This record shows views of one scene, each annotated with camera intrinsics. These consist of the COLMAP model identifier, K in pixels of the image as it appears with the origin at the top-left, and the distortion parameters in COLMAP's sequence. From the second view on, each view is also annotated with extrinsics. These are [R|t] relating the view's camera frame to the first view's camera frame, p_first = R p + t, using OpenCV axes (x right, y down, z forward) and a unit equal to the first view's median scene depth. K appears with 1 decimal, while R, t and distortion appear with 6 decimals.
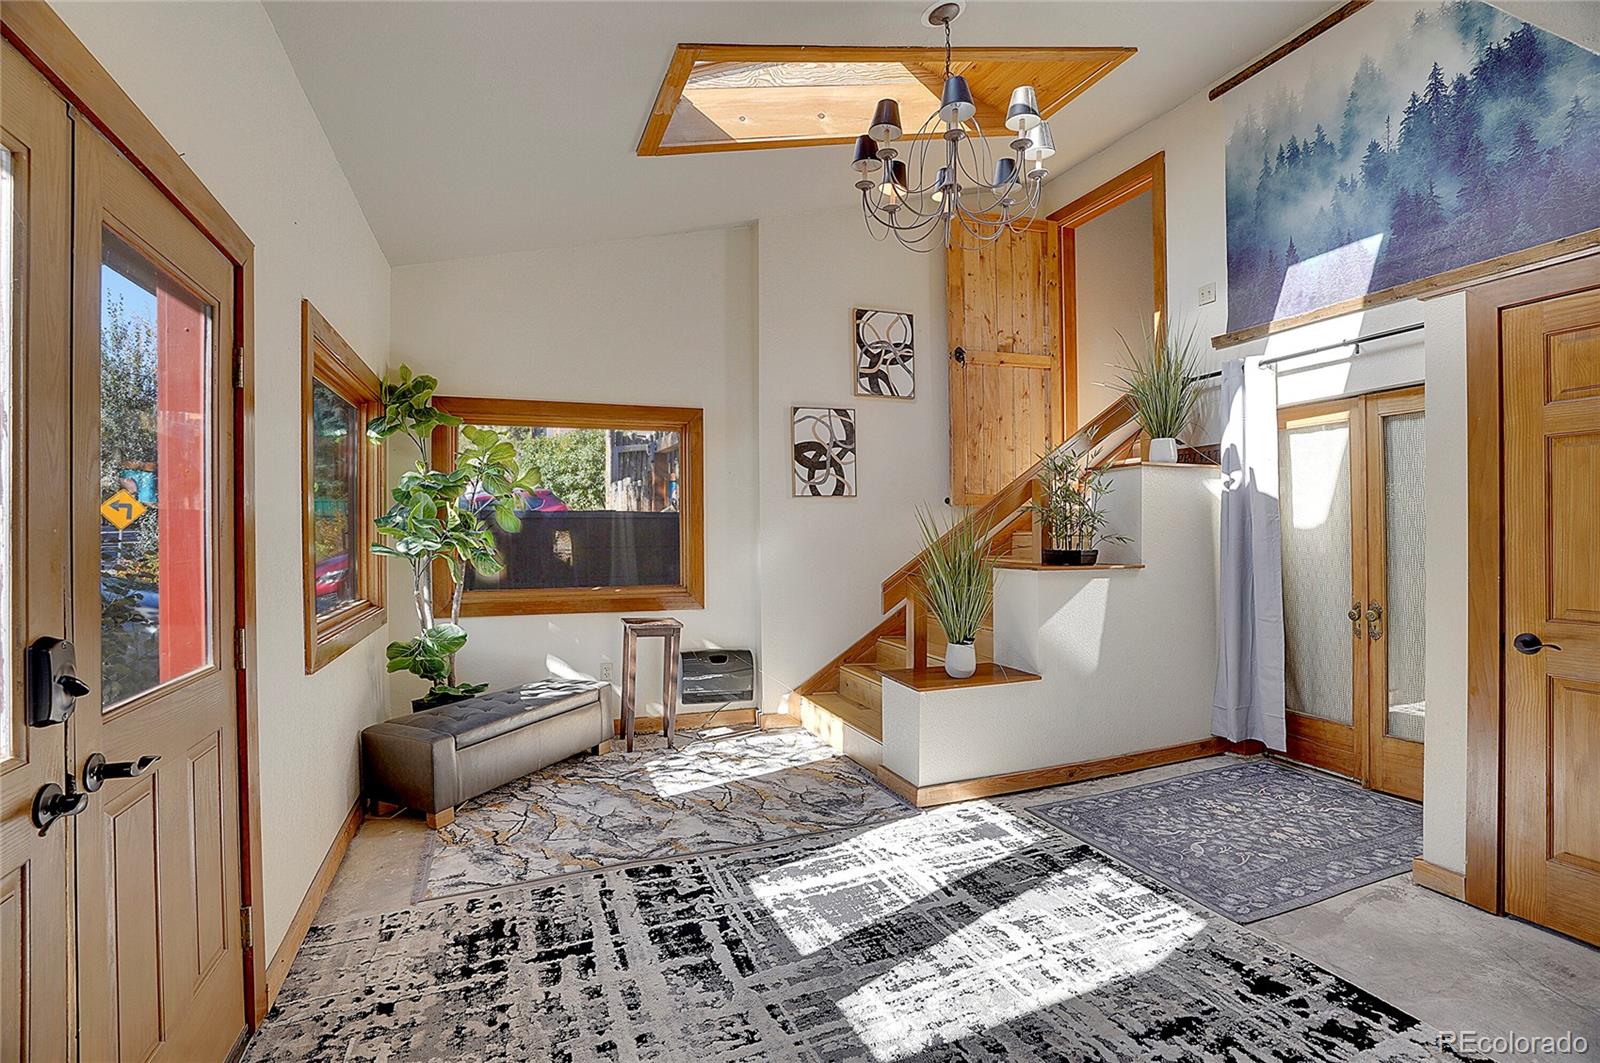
lens RADIAL K [[740.5, 0, 772.5], [0, 740.5, 533.7], [0, 0, 1]] dist [-0.067019, 0.021538]
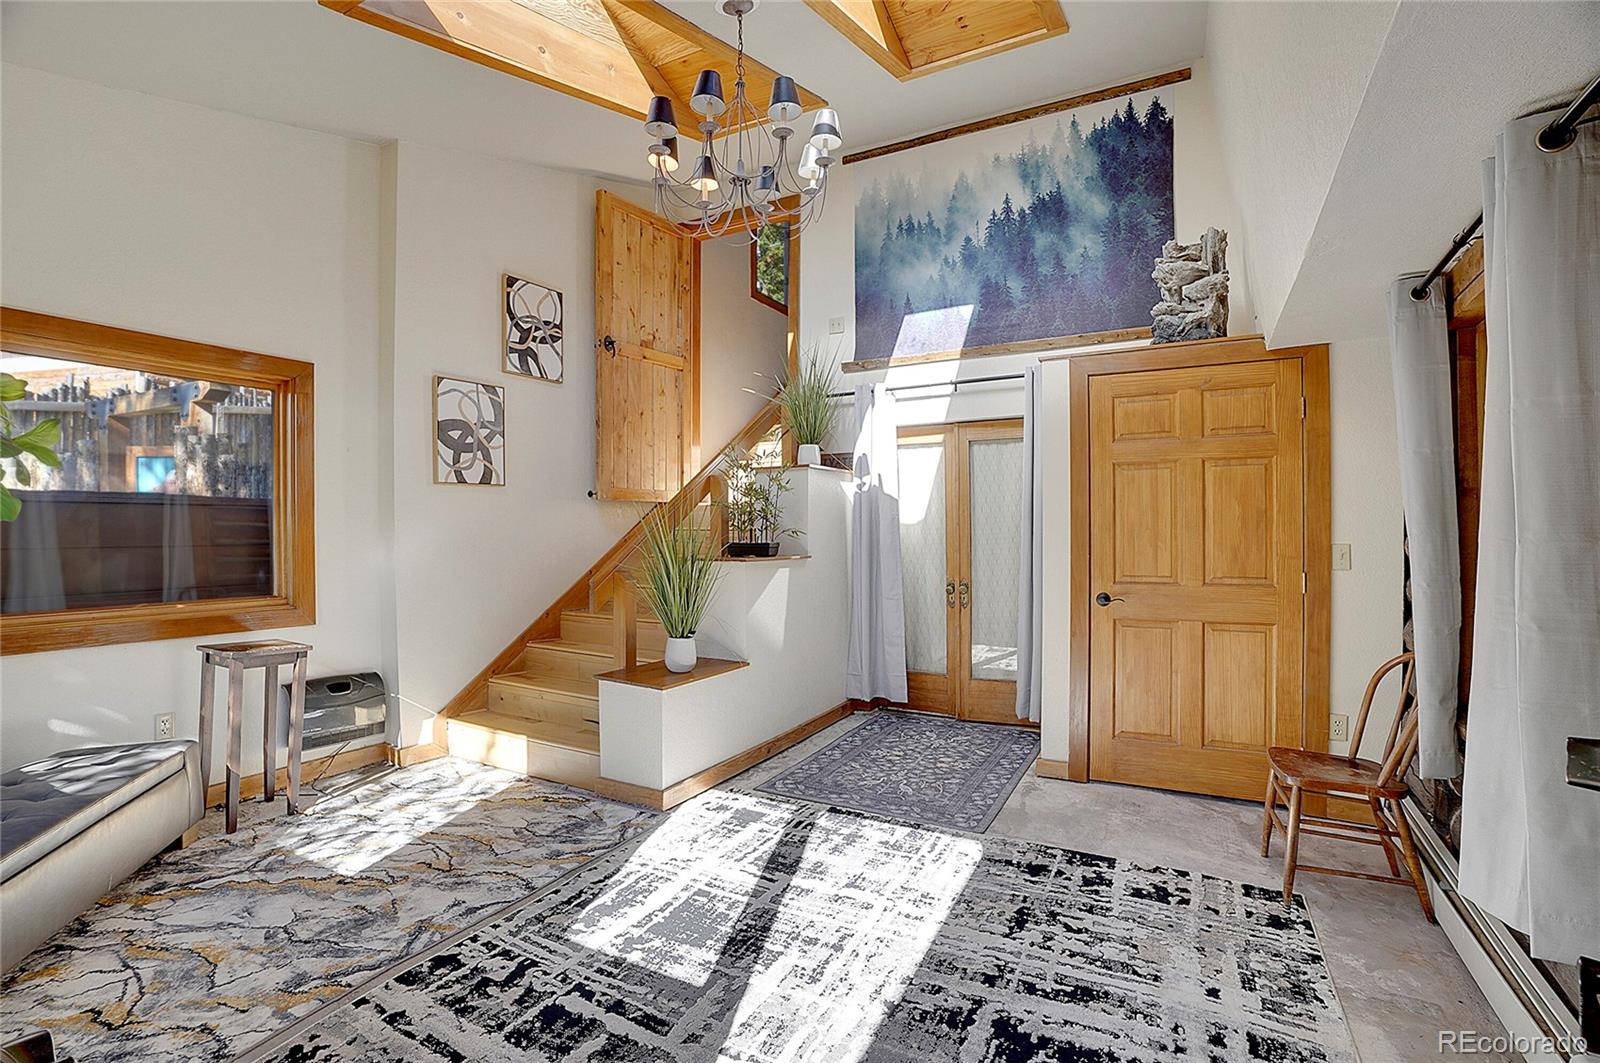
lens RADIAL K [[740.5, 0, 823.5], [0, 740.5, 530.5], [0, 0, 1]] dist [-0.067019, 0.021538]
pose [[0.752765, 0.002871, 0.658283, -0.259114], [-0.001026, 0.999994, -0.003187, 0.008720], [-0.658289, 0.001723, 0.752764, 0.131320]]
